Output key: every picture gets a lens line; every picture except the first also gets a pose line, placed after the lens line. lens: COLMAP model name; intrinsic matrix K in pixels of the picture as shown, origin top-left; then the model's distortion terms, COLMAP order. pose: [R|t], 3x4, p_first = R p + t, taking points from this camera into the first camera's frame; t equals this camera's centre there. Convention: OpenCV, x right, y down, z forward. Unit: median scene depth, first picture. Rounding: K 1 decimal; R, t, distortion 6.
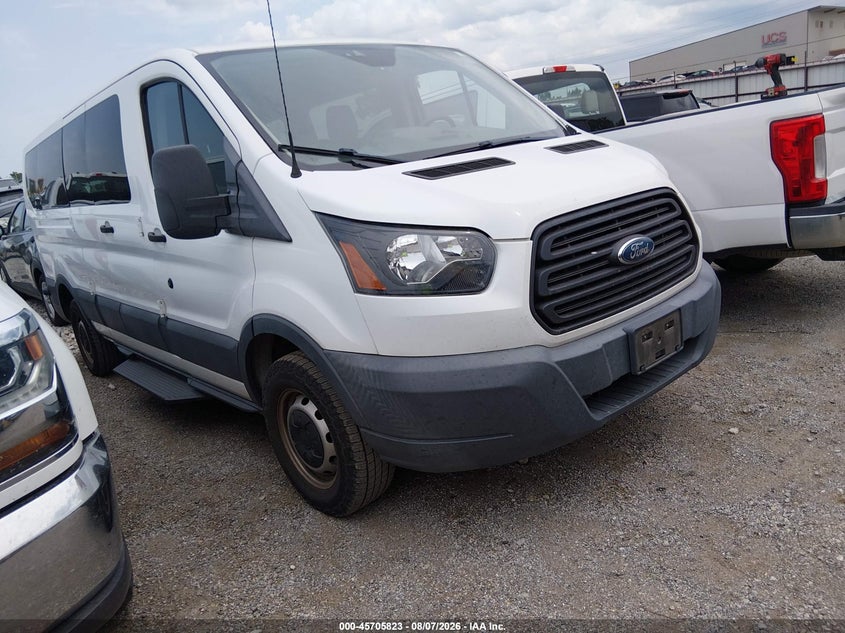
lens RADIAL K [[660.2, 0, 422.5], [0, 660.2, 316.5], [0, 0, 1]] dist [0.019250, 0.002168]
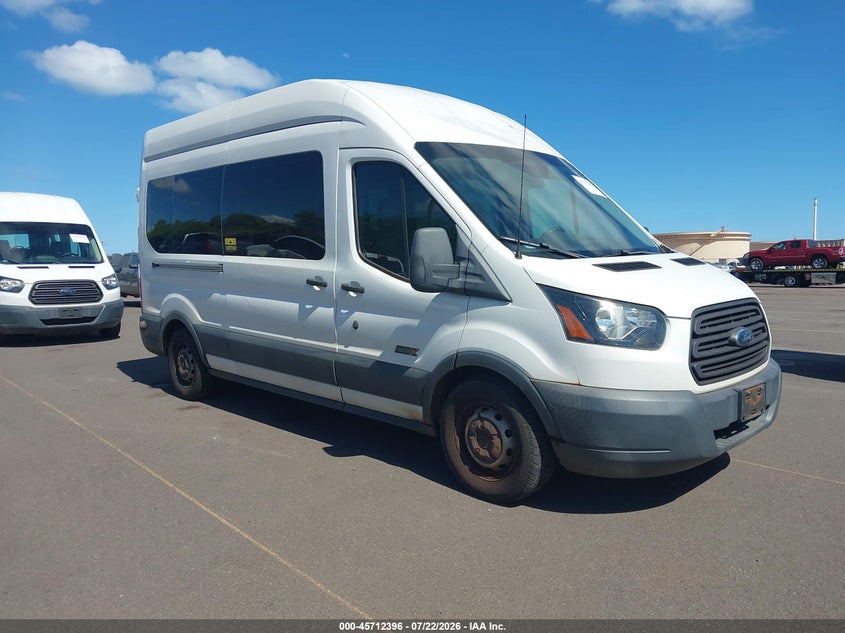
lens RADIAL K [[677.8, 0, 422.5], [0, 677.8, 316.5], [0, 0, 1]] dist [0.001364, -0.005495]
pose [[0.989707, 0.122016, 0.074779, -0.481584], [-0.110249, 0.983242, -0.145192, 0.145847], [-0.091241, 0.135454, 0.986574, -0.400424]]
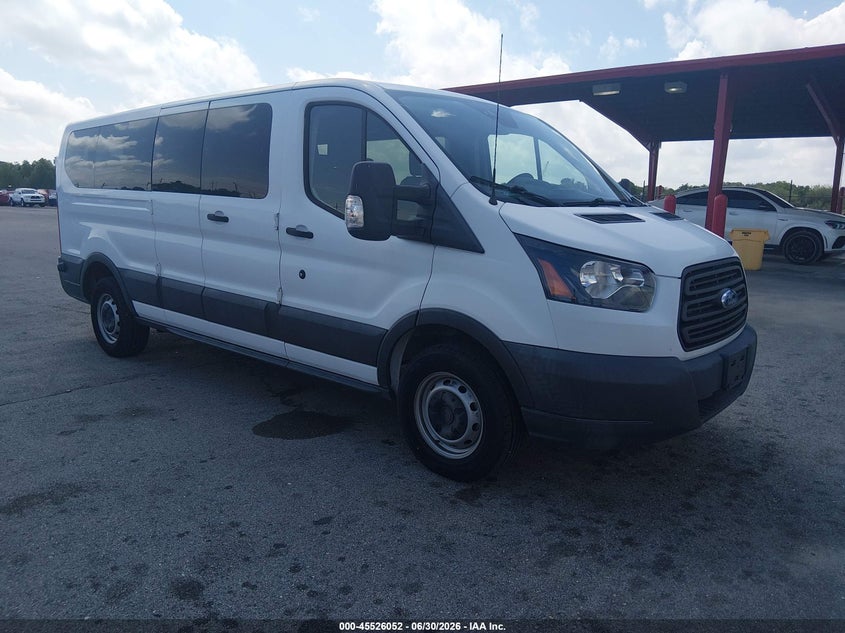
lens RADIAL K [[660.2, 0, 422.5], [0, 660.2, 316.5], [0, 0, 1]] dist [0.019250, 0.002168]
pose [[0.974586, 0.139035, 0.175647, -0.503877], [-0.126477, 0.988671, -0.080830, 0.118079], [-0.184895, 0.056560, 0.981129, -0.195776]]
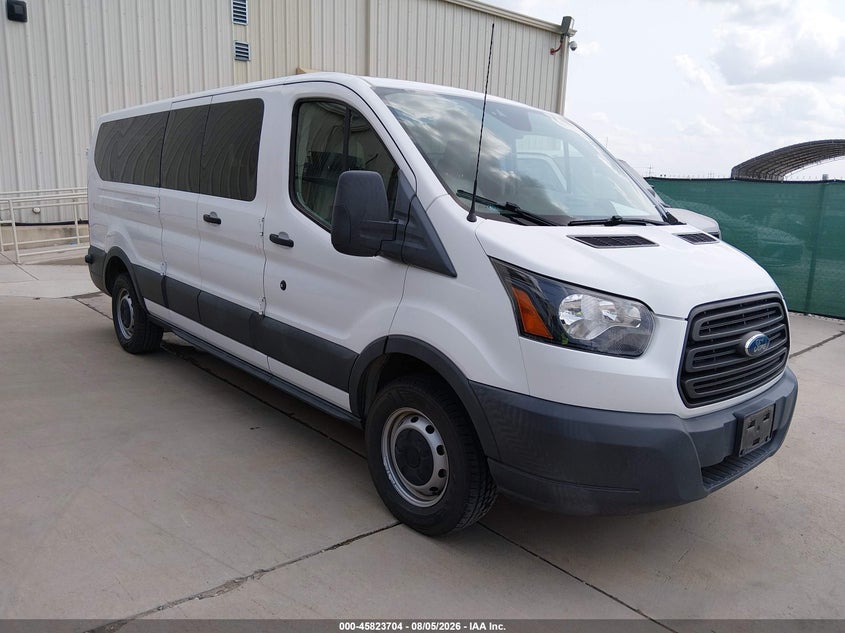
lens RADIAL K [[671.0, 0, 422.5], [0, 671.0, 316.5], [0, 0, 1]] dist [-0.002781, 0.000996]
pose [[0.979663, 0.191591, 0.059608, -0.299977], [-0.188384, 0.980527, -0.055477, 0.020589], [-0.069076, 0.043120, 0.996679, -0.089373]]
